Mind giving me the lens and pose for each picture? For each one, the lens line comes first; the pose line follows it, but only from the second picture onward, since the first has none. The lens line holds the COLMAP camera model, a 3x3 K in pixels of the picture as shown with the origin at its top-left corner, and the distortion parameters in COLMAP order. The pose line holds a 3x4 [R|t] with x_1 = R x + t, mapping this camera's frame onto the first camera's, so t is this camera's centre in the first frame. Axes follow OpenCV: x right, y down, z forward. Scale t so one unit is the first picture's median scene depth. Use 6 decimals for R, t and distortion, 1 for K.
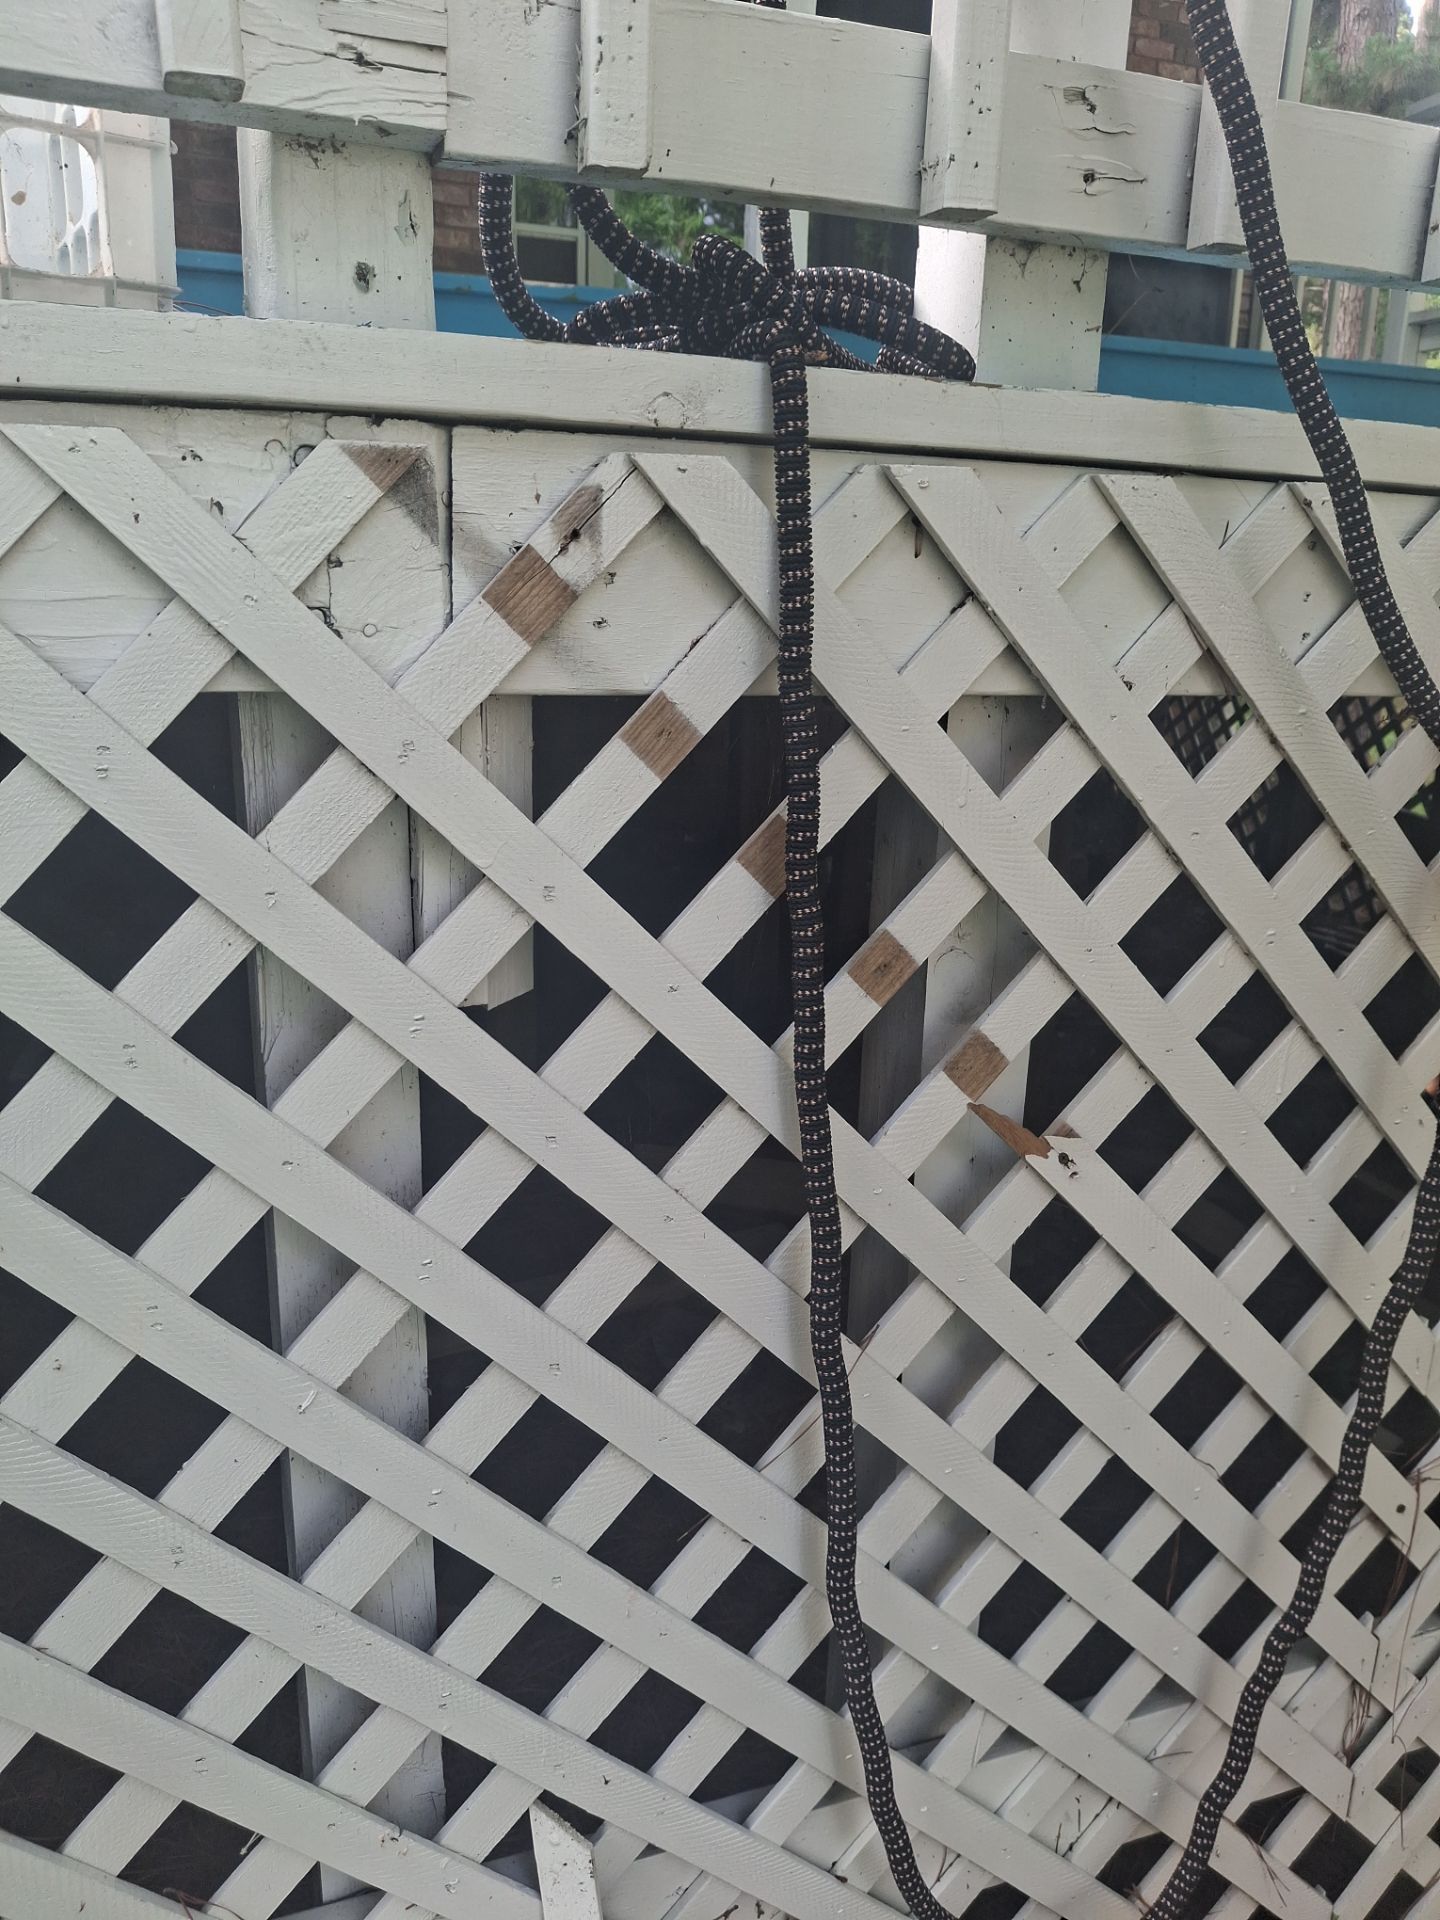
lens RADIAL K [[1582.3, 0, 720.0], [0, 1582.3, 960.0], [0, 0, 1]] dist [0.009571, -0.061248]
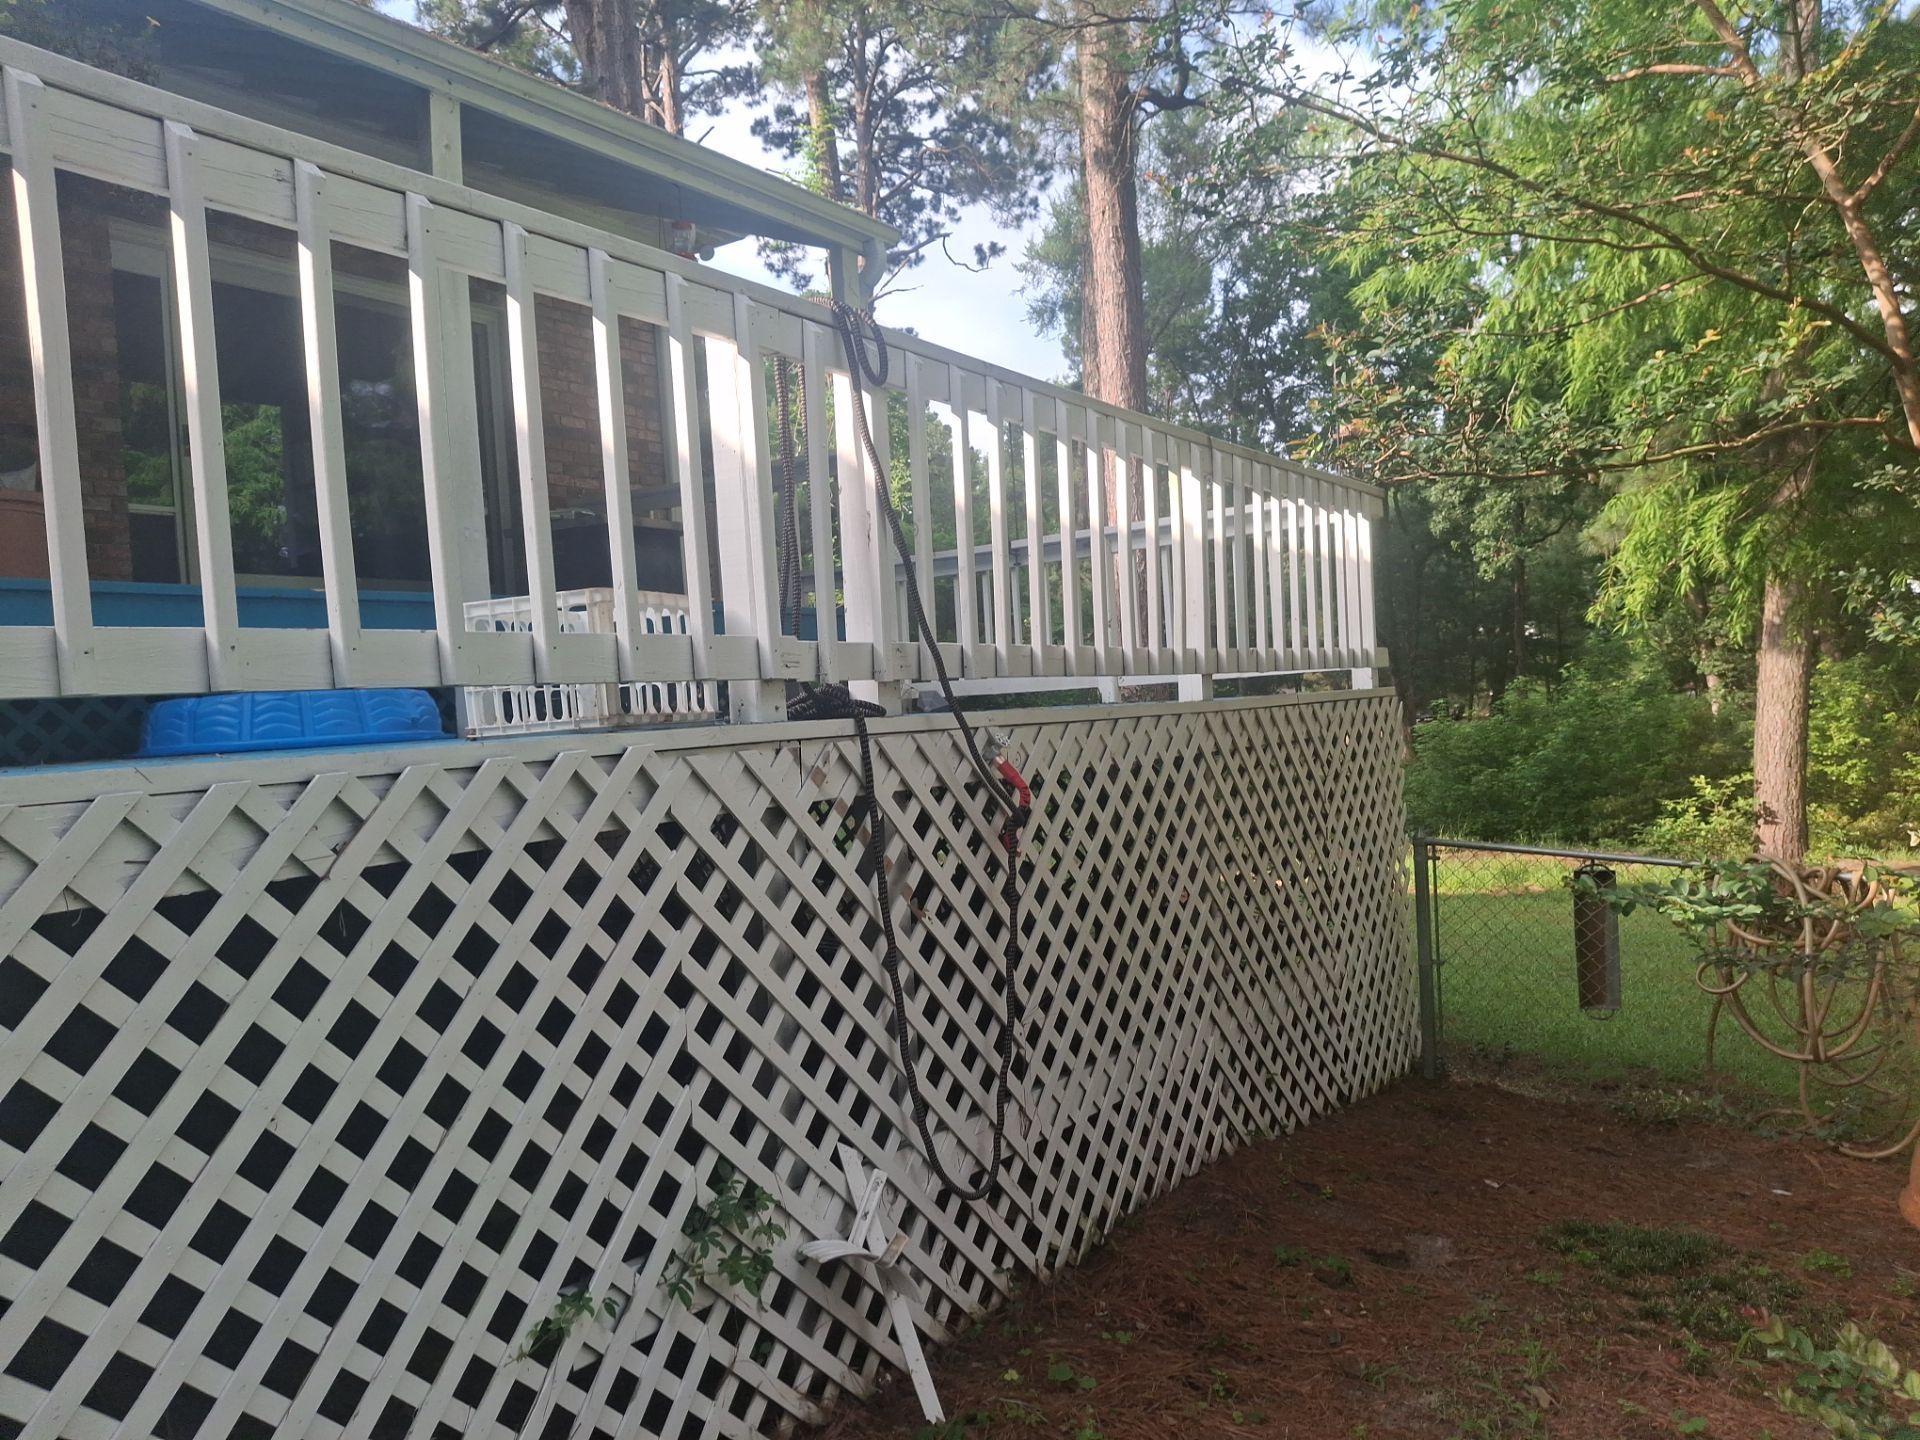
lens RADIAL K [[1416.5, 0, 960.0], [0, 1416.5, 720.0], [0, 0, 1]] dist [0.002366, -0.003224]
pose [[0.833665, -0.097547, 0.543587, -1.535645], [0.248748, 0.945107, -0.211890, 0.433775], [-0.493079, 0.311861, 0.812167, -1.910831]]
